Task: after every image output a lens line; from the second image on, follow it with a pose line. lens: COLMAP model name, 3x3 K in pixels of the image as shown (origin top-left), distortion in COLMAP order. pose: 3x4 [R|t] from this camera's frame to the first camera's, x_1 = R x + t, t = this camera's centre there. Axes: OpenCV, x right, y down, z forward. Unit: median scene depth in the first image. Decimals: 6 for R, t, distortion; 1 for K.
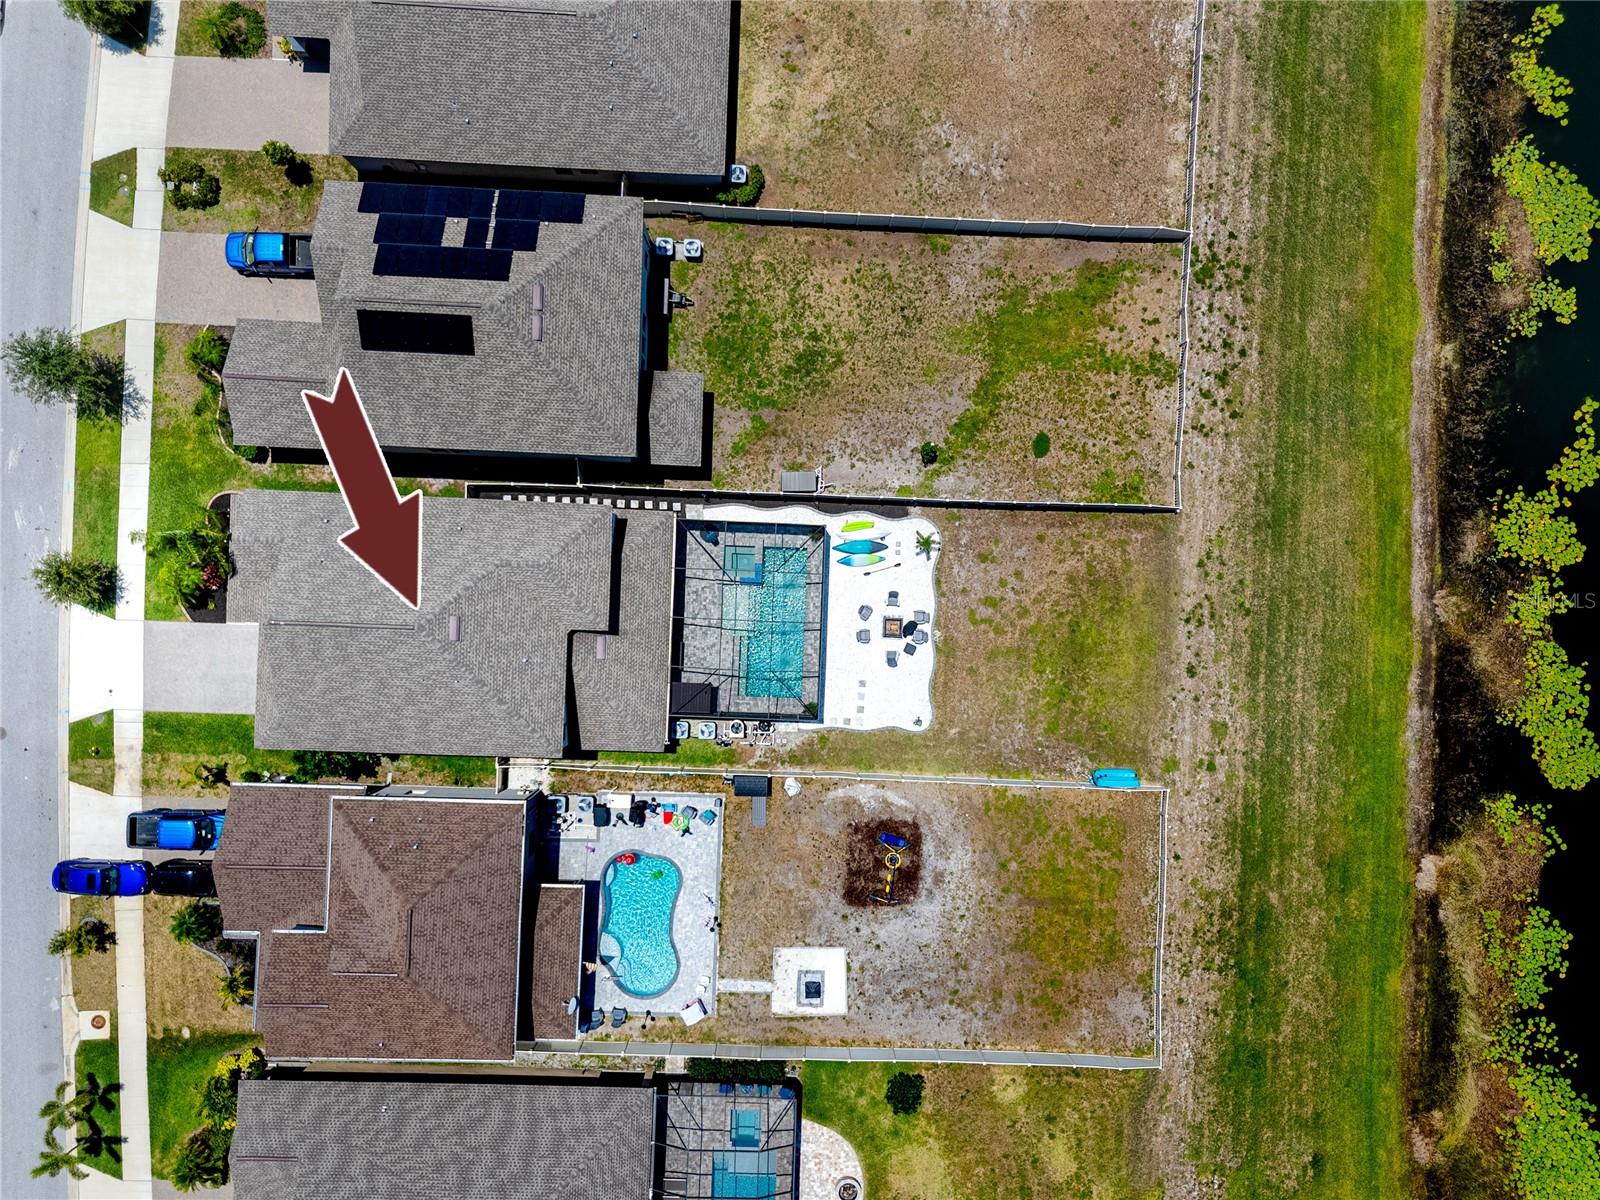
lens RADIAL K [[1267.5, 0, 800.0], [0, 1267.5, 600.0], [0, 0, 1]] dist [0.074325, -0.066745]
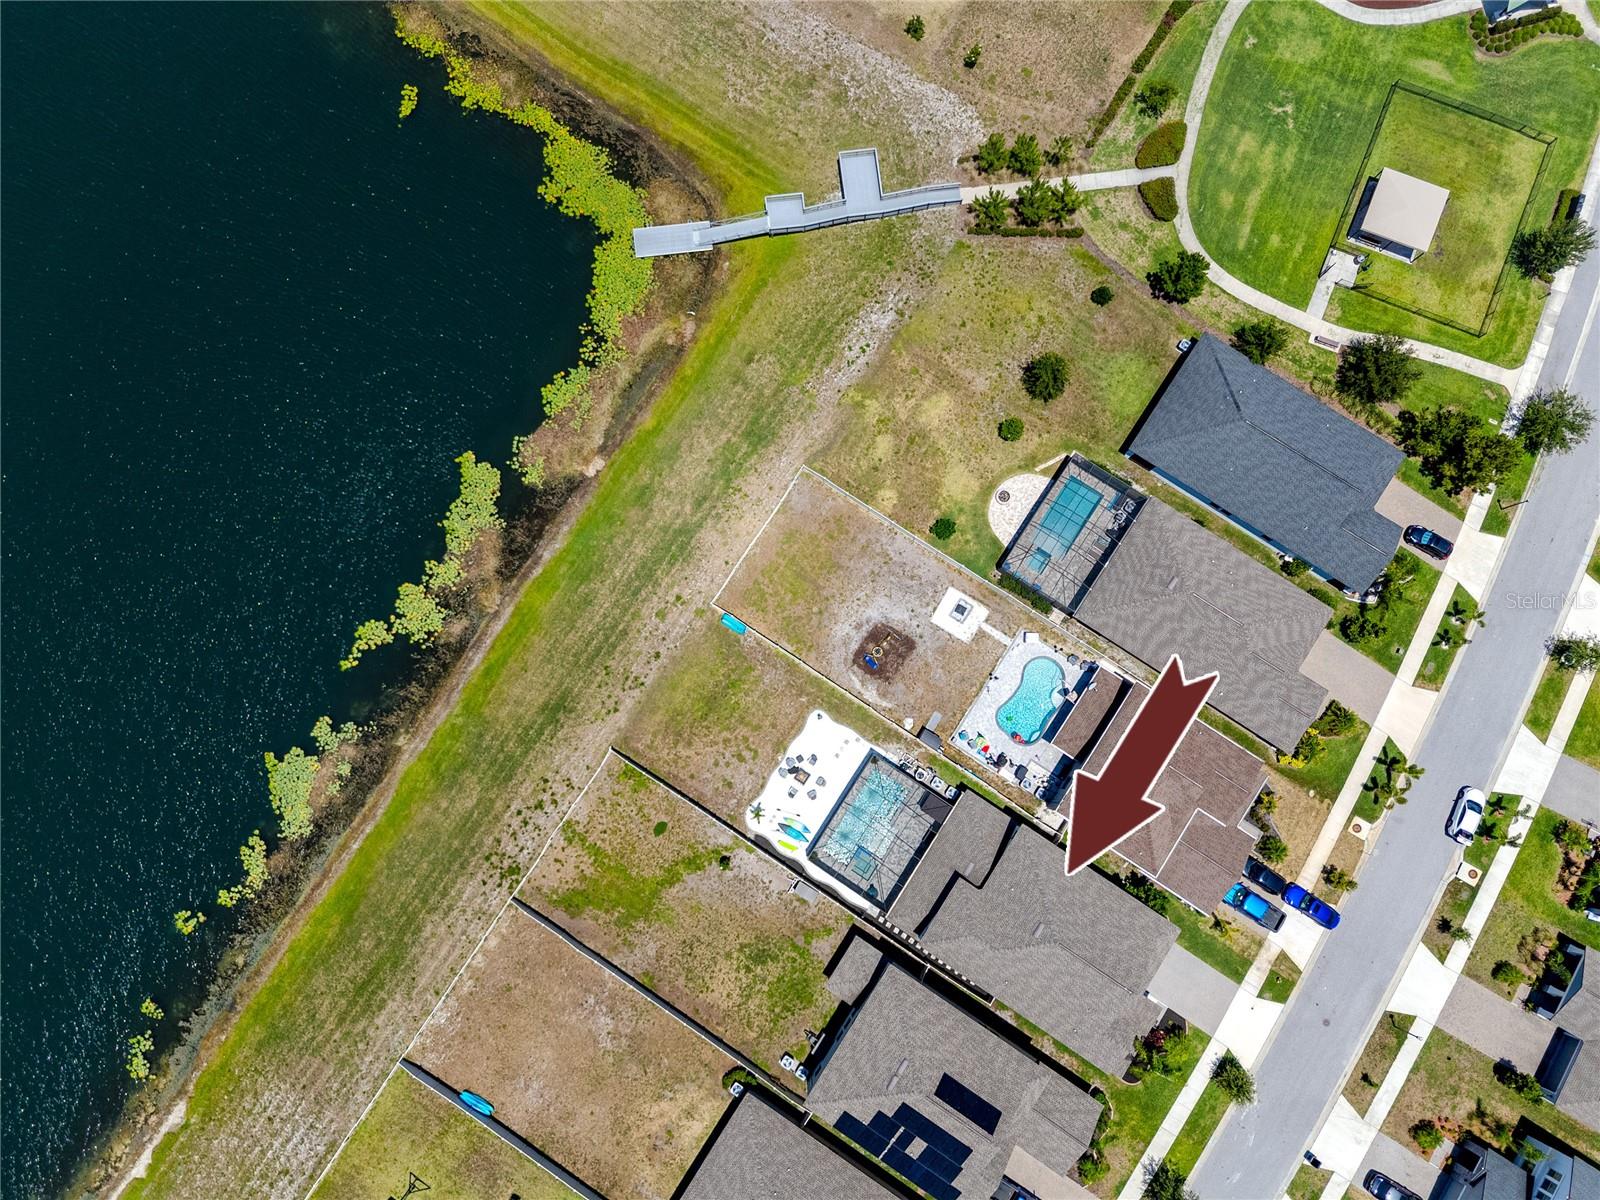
lens RADIAL K [[1280.5, 0, 803.2], [0, 1280.5, 561.9], [0, 0, 1]] dist [0.109629, -0.203276]
pose [[-0.854770, -0.516872, 0.047033, 0.135861], [0.518613, -0.847074, 0.116215, 0.063947], [-0.020227, 0.123729, 0.992110, -0.617794]]
